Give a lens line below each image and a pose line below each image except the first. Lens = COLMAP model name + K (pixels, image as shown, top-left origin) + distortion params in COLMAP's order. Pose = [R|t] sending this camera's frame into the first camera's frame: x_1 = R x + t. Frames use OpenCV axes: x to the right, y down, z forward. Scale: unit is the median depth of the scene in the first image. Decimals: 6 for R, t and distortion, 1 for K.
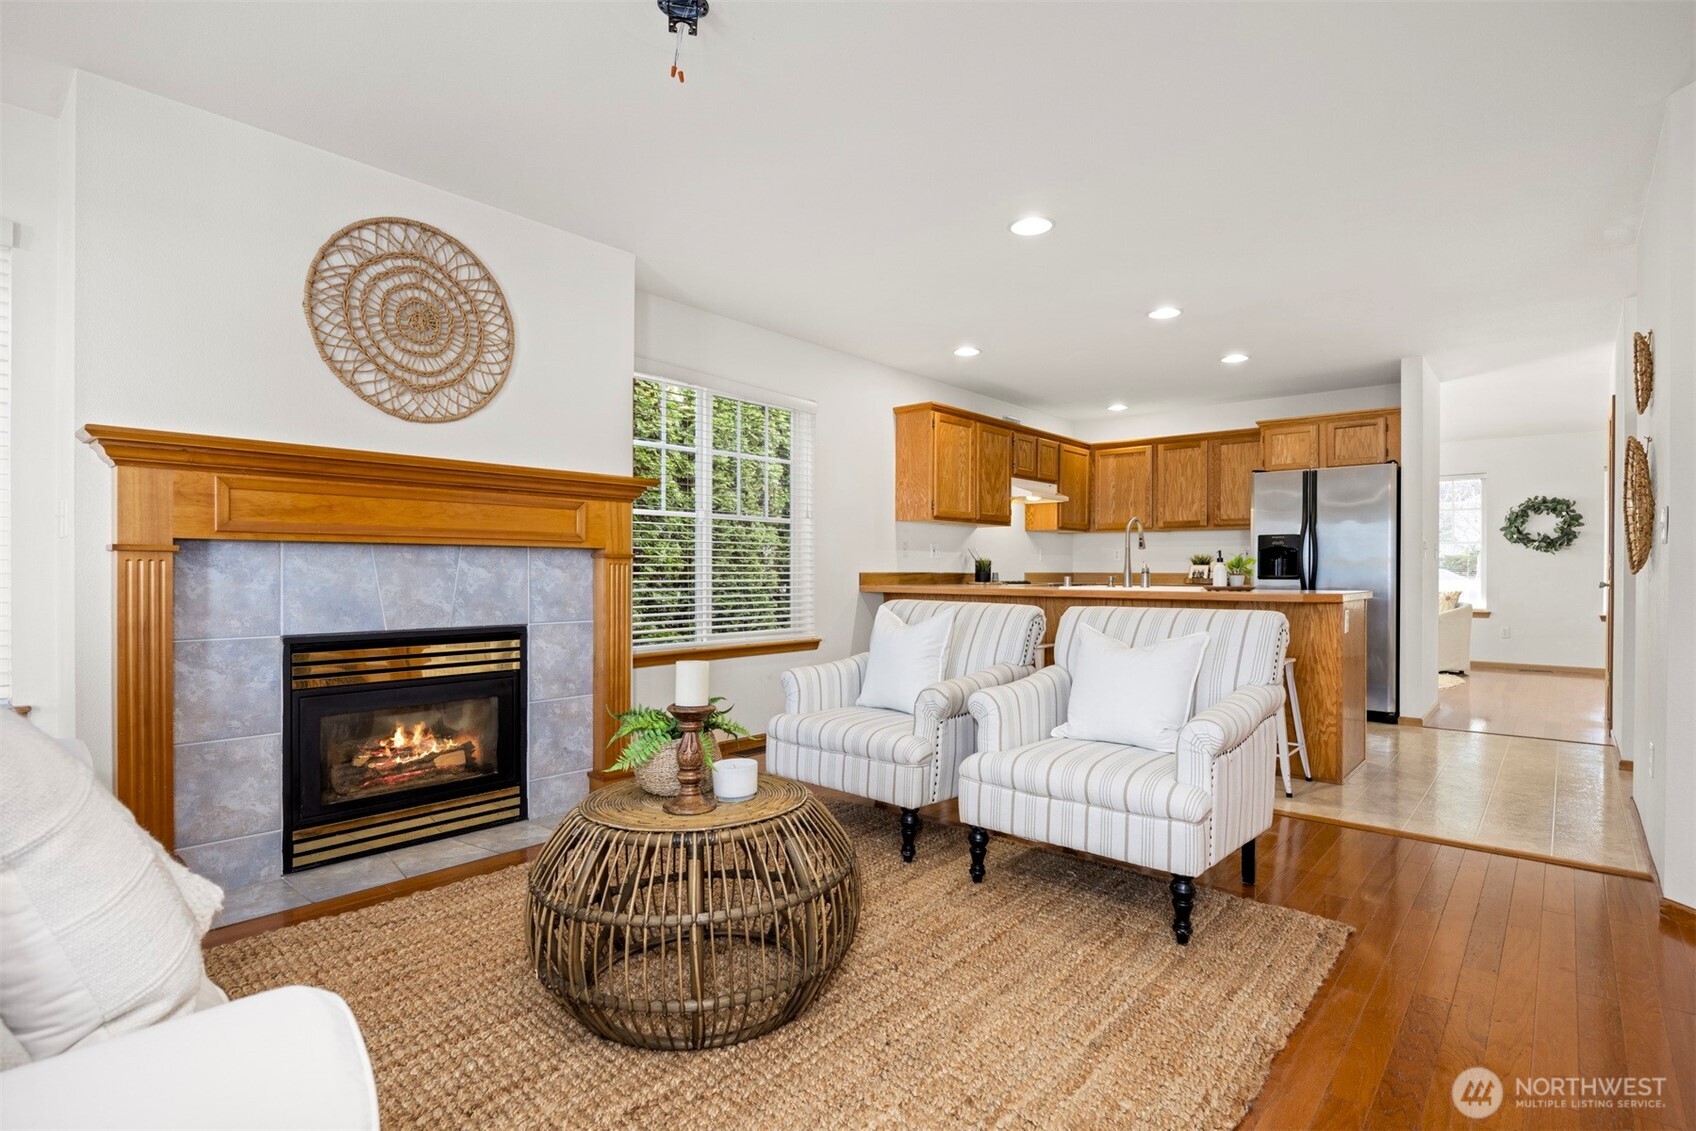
lens RADIAL K [[834.8, 0, 851.3], [0, 834.8, 574.5], [0, 0, 1]] dist [-0.008725, 0.000126]
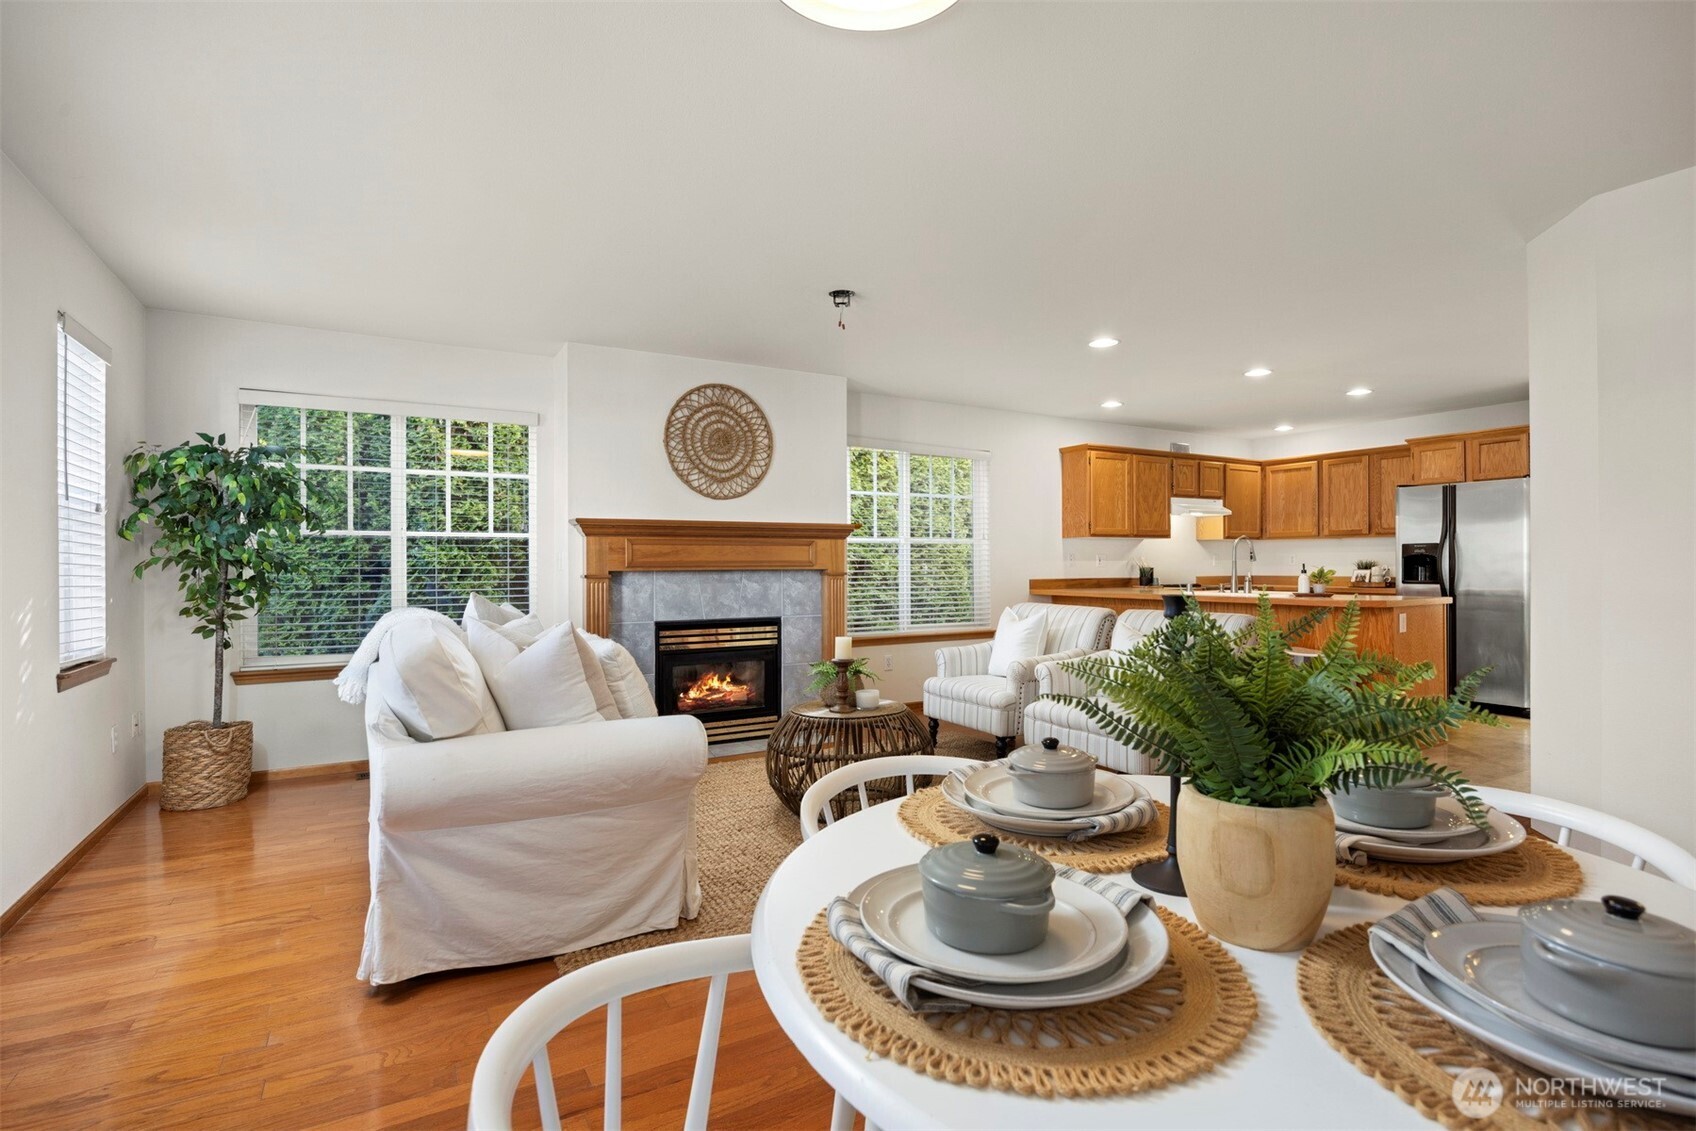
lens RADIAL K [[815.7, 0, 848.0], [0, 815.7, 562.5], [0, 0, 1]] dist [-0.010731, 0.000109]
pose [[0.945743, -0.008642, -0.324800, 0.241623], [0.006201, 0.999944, -0.008550, -0.030450], [0.324856, 0.006072, 0.945744, -0.445182]]
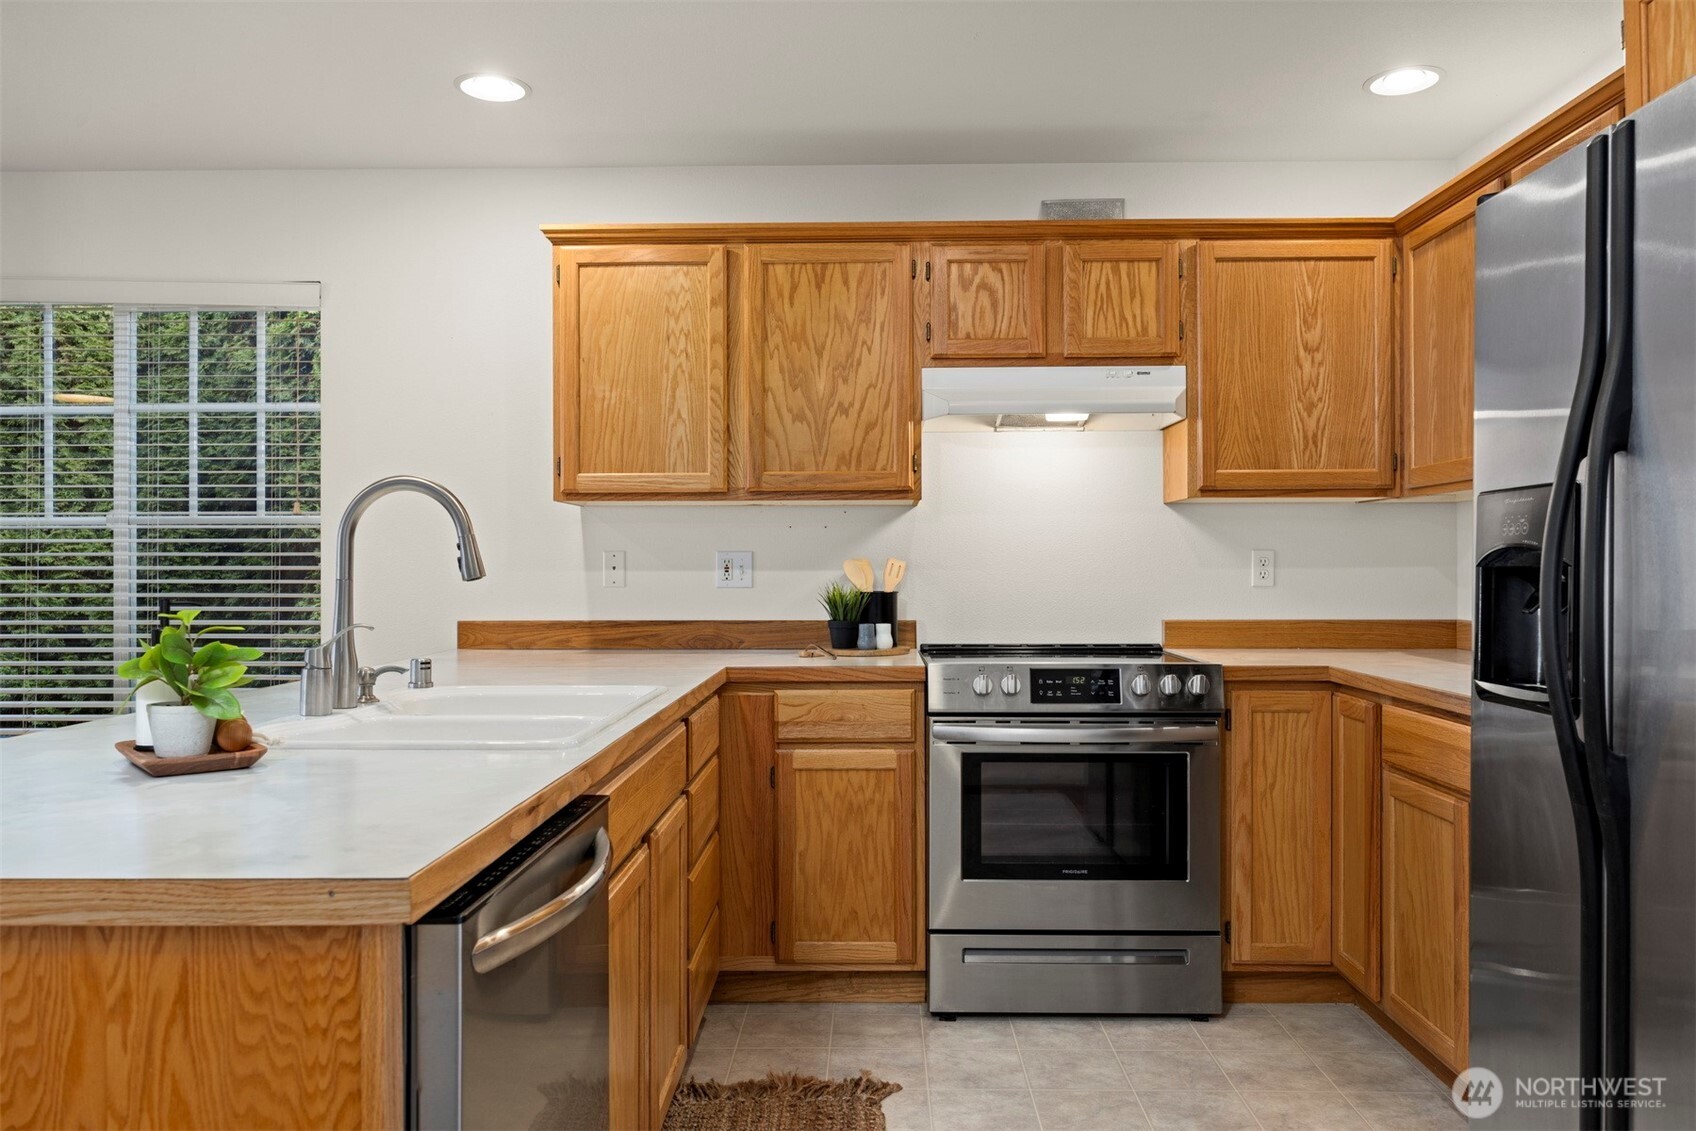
lens RADIAL K [[1205.6, 0, 851.1], [0, 1205.6, 561.8], [0, 0, 1]] dist [-0.006351, -0.001386]
pose [[0.639012, -0.007876, -0.769157, 1.061027], [-0.000295, 0.999945, -0.010484, -0.045020], [0.769197, 0.006926, 0.638974, 1.154582]]
